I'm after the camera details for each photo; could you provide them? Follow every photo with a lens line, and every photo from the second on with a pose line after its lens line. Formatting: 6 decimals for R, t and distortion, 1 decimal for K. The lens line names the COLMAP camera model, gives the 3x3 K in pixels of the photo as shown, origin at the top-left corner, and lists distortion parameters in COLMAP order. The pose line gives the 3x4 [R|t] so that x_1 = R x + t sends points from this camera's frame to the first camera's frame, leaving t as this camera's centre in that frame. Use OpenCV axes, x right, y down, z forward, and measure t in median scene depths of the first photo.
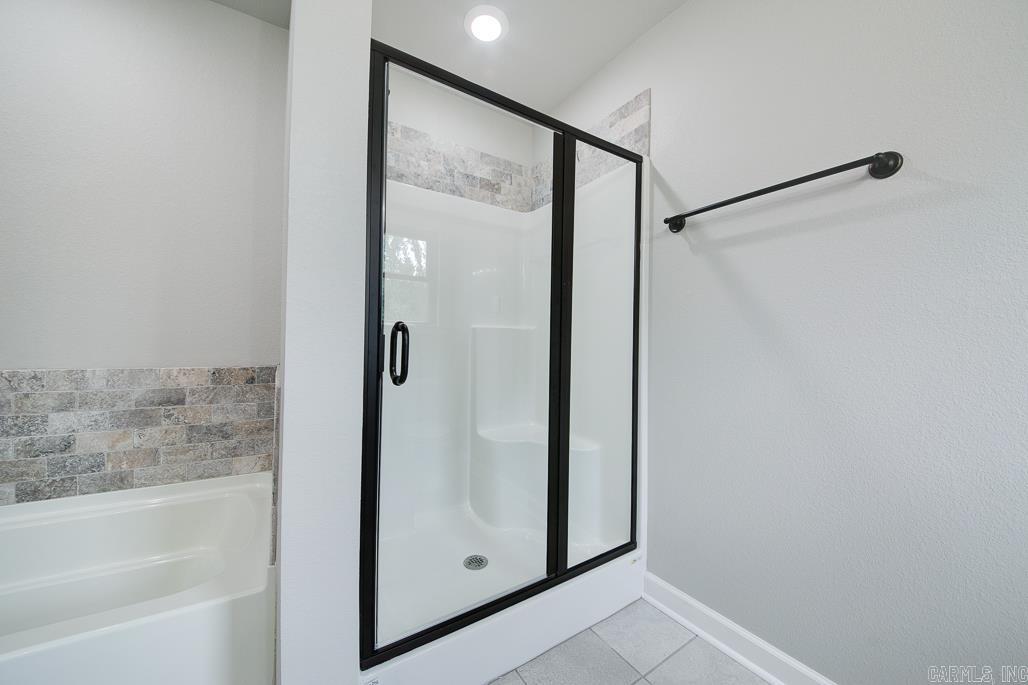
lens RADIAL K [[362.2, 0, 512.7], [0, 362.2, 339.8], [0, 0, 1]] dist [0.010834, -0.011044]
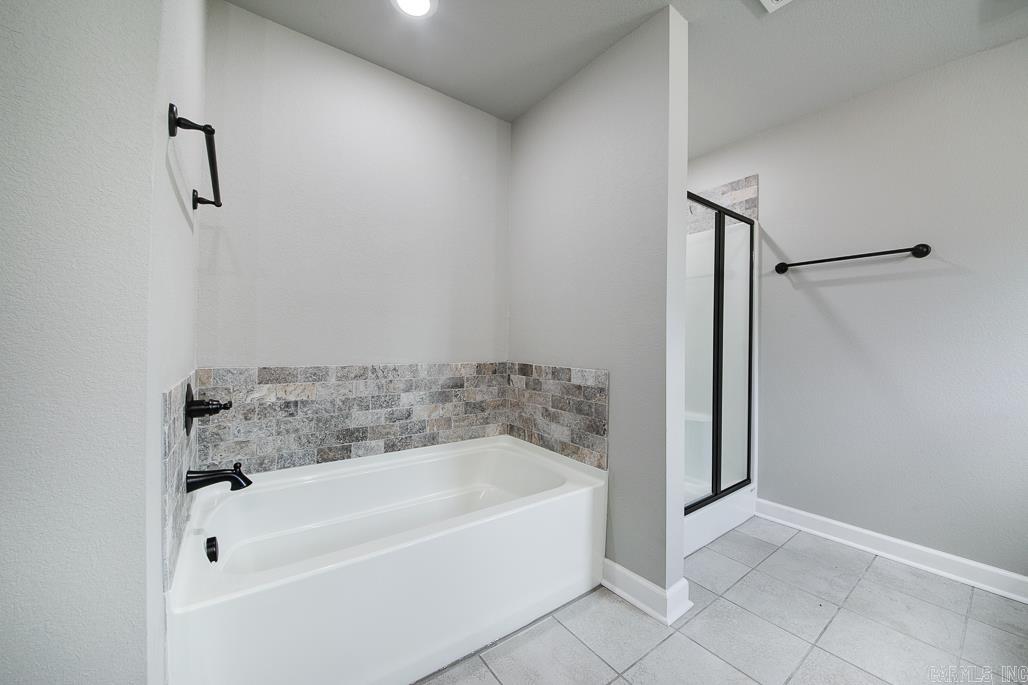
lens RADIAL K [[371.4, 0, 511.1], [0, 371.4, 338.8], [0, 0, 1]] dist [0.014287, -0.018708]
pose [[0.998336, 0.001670, 0.057649, -0.804370], [-0.001861, 0.999993, 0.003254, -0.026162], [-0.057643, -0.003356, 0.998332, -0.519246]]
